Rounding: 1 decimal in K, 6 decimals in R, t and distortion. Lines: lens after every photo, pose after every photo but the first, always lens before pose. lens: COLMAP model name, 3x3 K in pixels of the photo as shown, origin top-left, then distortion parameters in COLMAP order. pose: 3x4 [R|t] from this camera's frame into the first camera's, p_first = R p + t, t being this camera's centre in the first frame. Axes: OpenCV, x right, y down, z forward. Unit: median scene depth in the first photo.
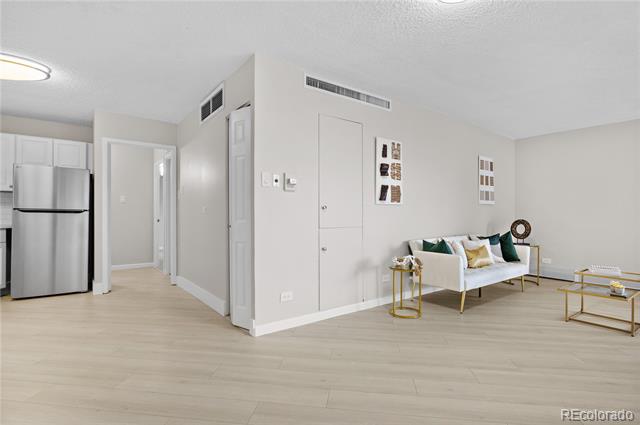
lens RADIAL K [[326.6, 0, 323.3], [0, 326.6, 212.2], [0, 0, 1]] dist [0.000966, 0.002656]
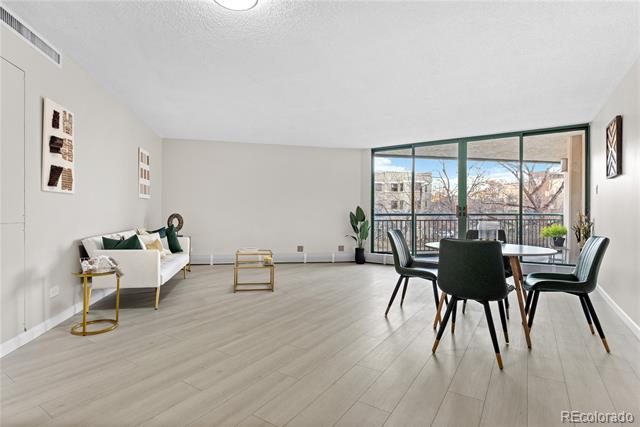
lens RADIAL K [[326.6, 0, 321.7], [0, 326.6, 212.5], [0, 0, 1]] dist [0.000966, 0.002656]
pose [[0.403558, 0.009077, 0.914909, -0.247075], [-0.023342, 0.999727, 0.000377, 0.008195], [-0.914656, -0.021508, 0.403660, 0.148081]]
